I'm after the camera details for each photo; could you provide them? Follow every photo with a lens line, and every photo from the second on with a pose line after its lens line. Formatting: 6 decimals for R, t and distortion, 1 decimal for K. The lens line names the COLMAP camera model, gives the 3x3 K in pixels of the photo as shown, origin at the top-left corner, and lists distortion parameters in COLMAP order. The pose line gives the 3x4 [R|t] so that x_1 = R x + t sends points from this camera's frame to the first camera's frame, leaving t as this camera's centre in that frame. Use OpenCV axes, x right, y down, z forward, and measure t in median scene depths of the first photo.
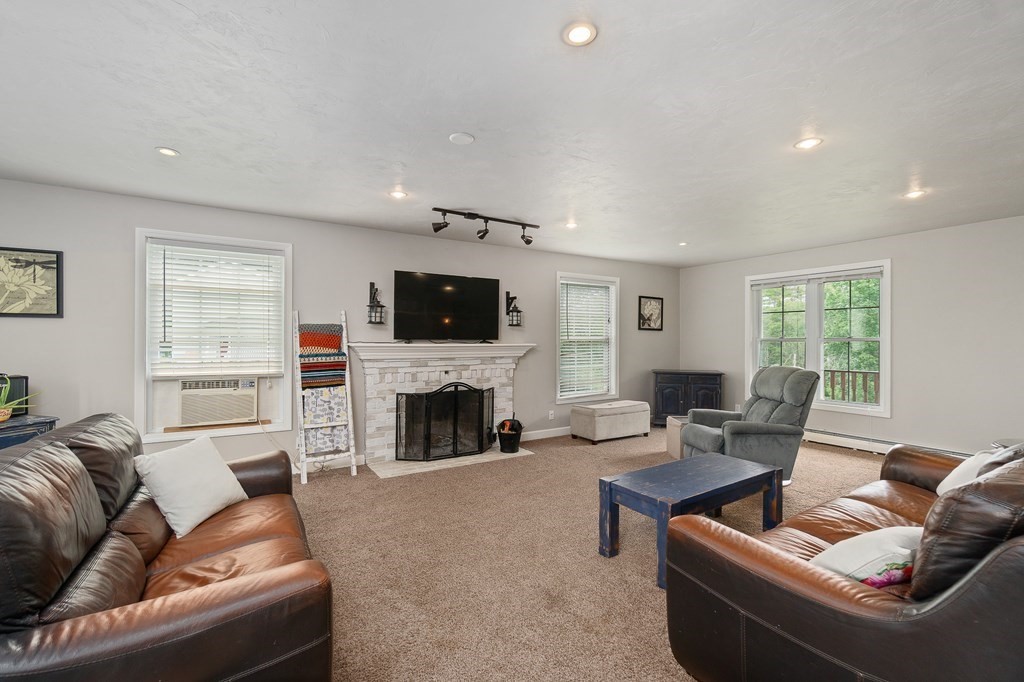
lens RADIAL K [[447.1, 0, 512.0], [0, 447.1, 341.0], [0, 0, 1]] dist [-0.001010, -0.000088]
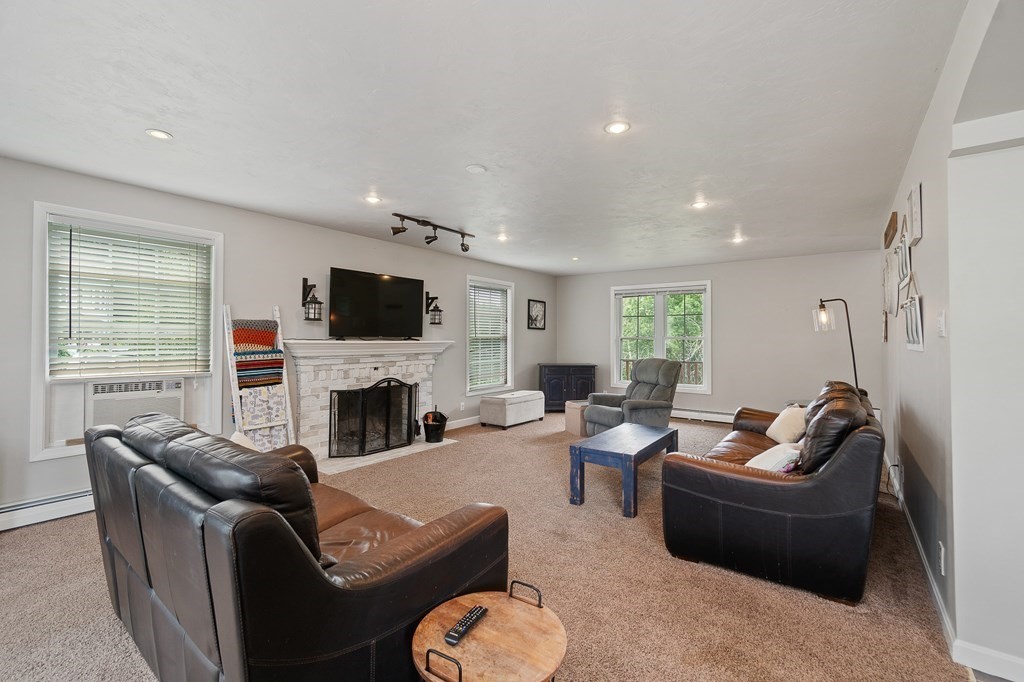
lens RADIAL K [[456.3, 0, 510.2], [0, 456.3, 334.0], [0, 0, 1]] dist [0.000406, 0.000137]
pose [[0.929499, 0.006112, 0.368773, -0.272336], [-0.002312, 0.999940, -0.010744, 0.001366], [-0.368816, 0.009134, 0.929457, -0.095548]]
